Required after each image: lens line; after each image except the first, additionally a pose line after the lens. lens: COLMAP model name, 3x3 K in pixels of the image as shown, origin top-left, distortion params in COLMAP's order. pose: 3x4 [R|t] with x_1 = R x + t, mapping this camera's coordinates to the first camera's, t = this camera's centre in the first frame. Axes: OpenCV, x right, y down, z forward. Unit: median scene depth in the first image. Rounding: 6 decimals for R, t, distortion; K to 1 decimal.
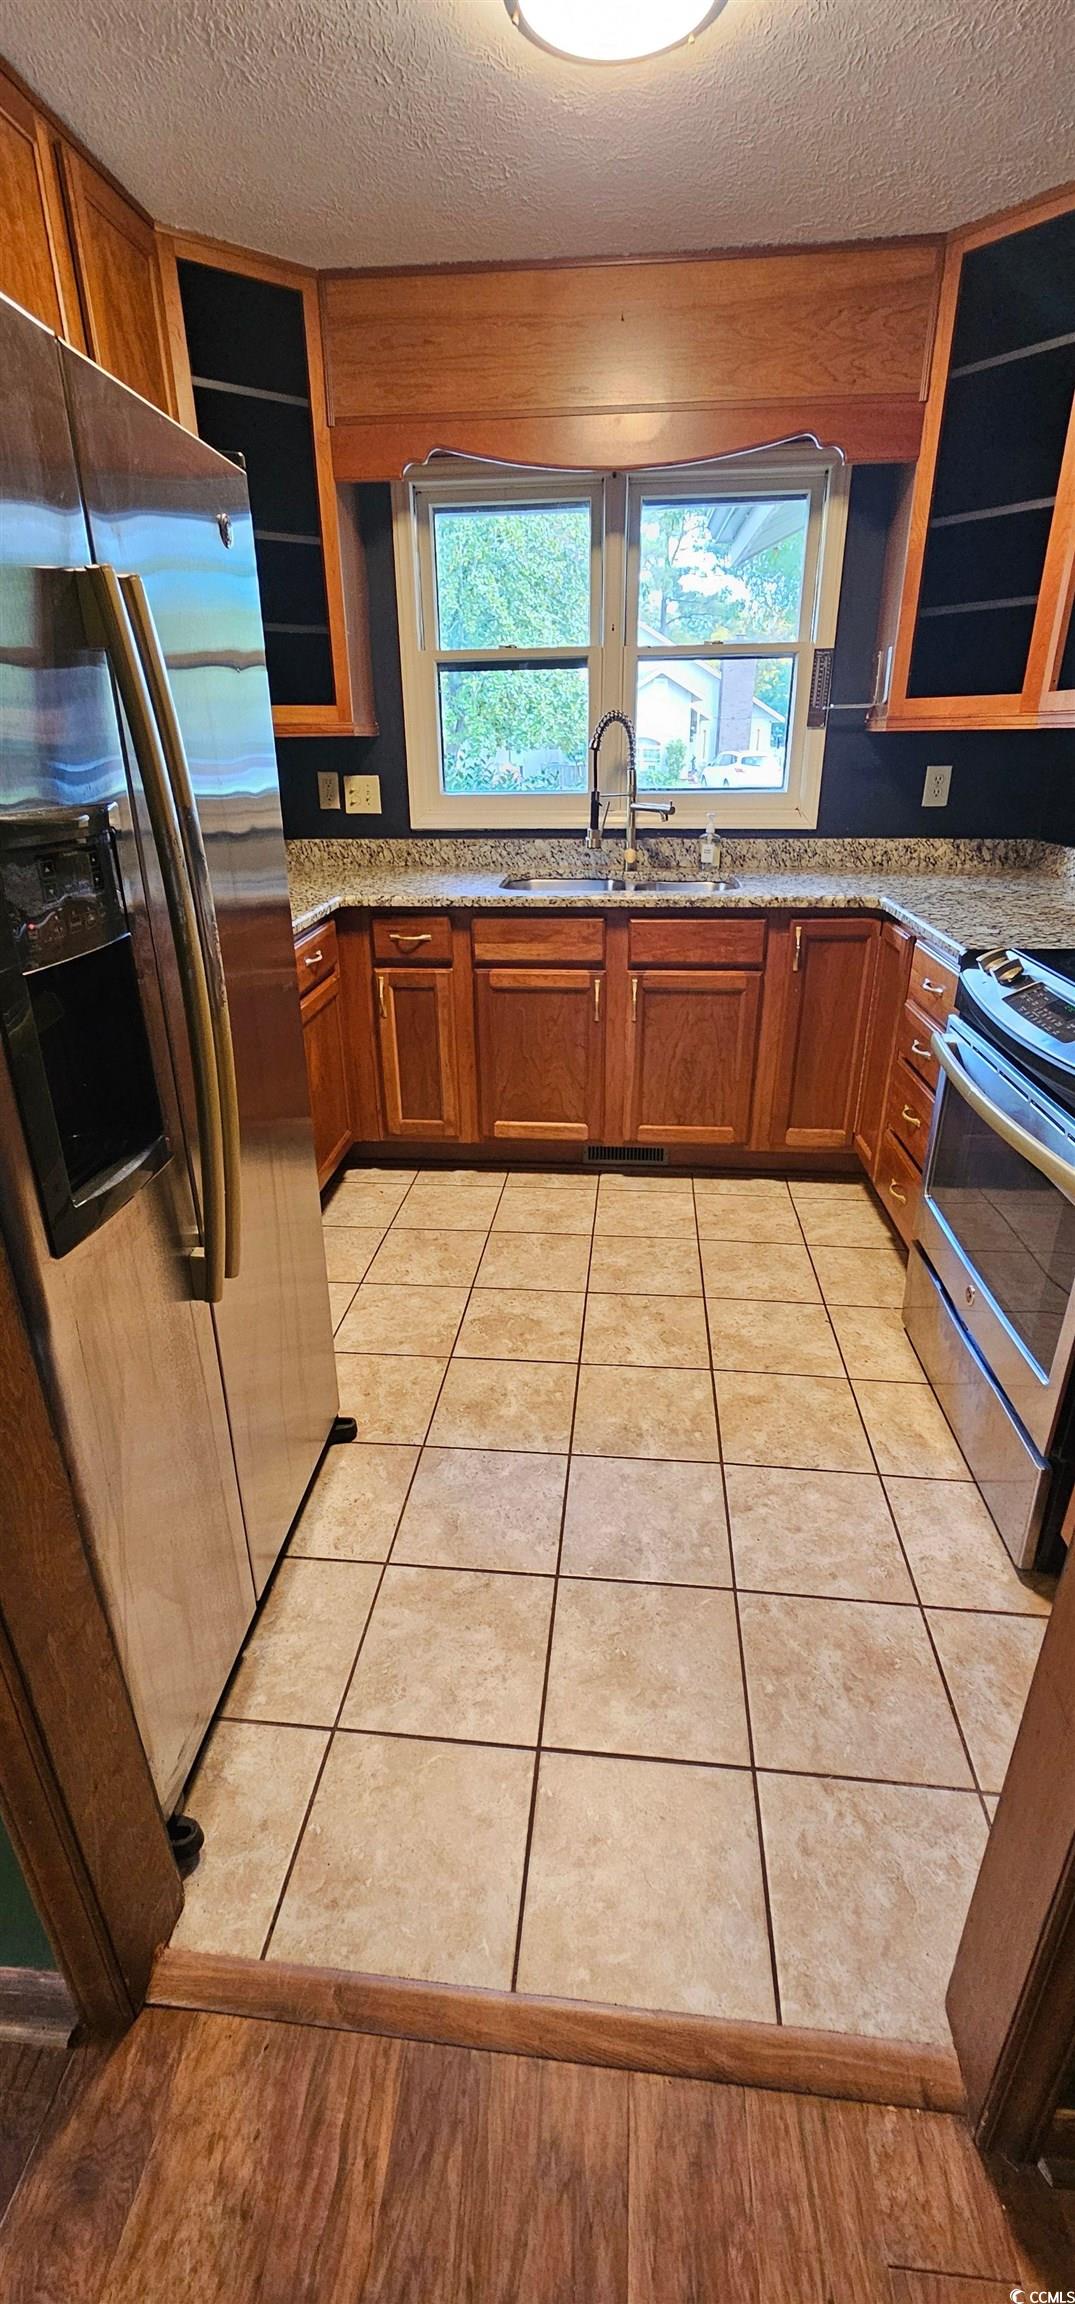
lens RADIAL K [[942.1, 0, 530.1], [0, 942.1, 1146.8], [0, 0, 1]] dist [-0.000052, -0.000813]
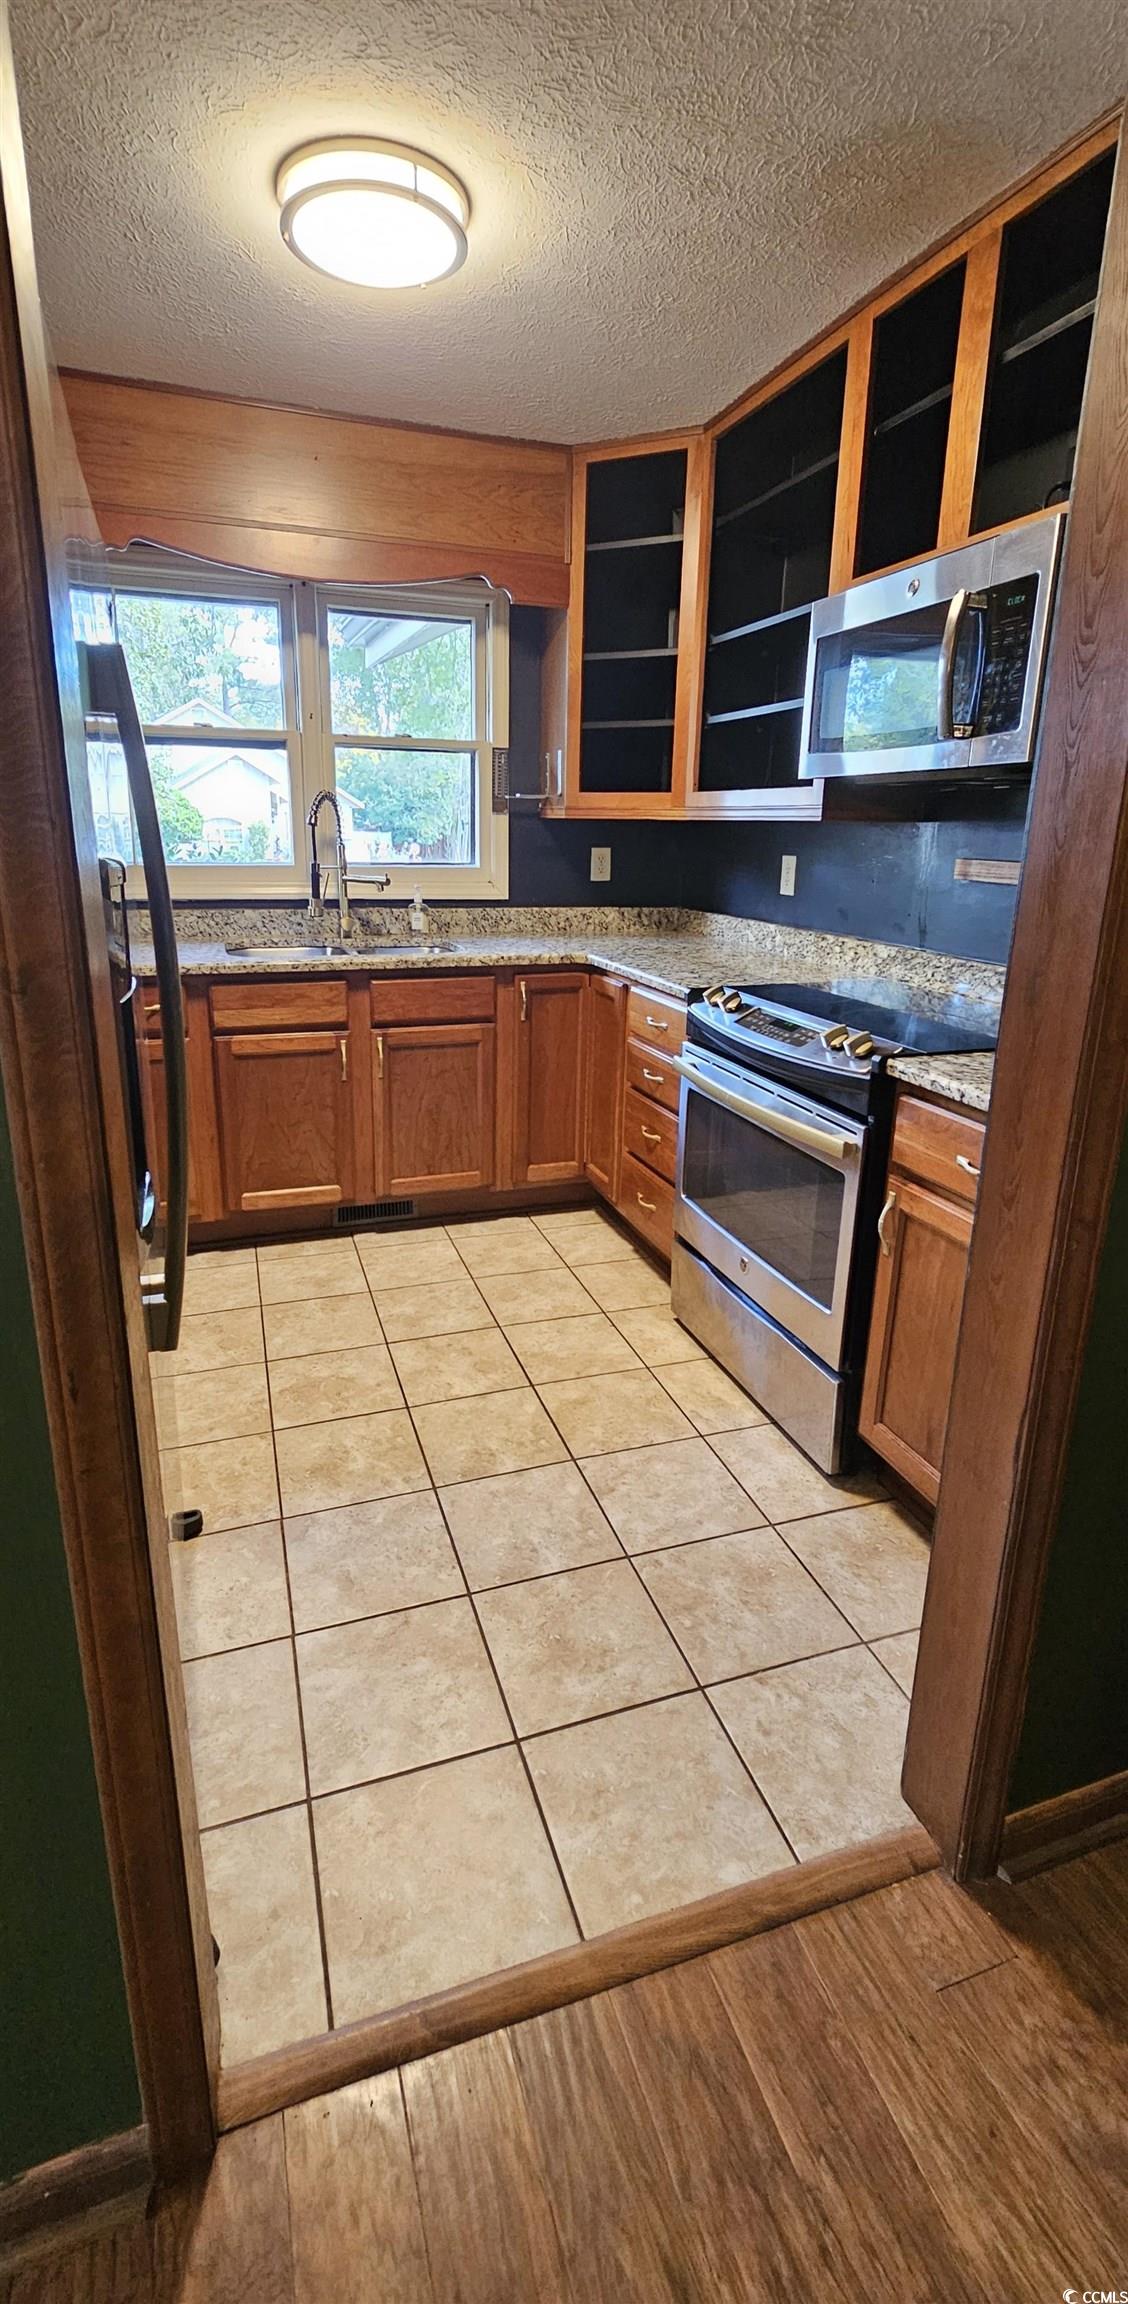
lens RADIAL K [[989.7, 0, 560.3], [0, 989.7, 1093.5], [0, 0, 1]] dist [0.001988, 0.000410]
pose [[0.907213, -0.081359, 0.412728, -0.198821], [0.138723, 0.984098, -0.110934, 0.038691], [-0.397140, 0.157895, 0.904074, -0.067659]]
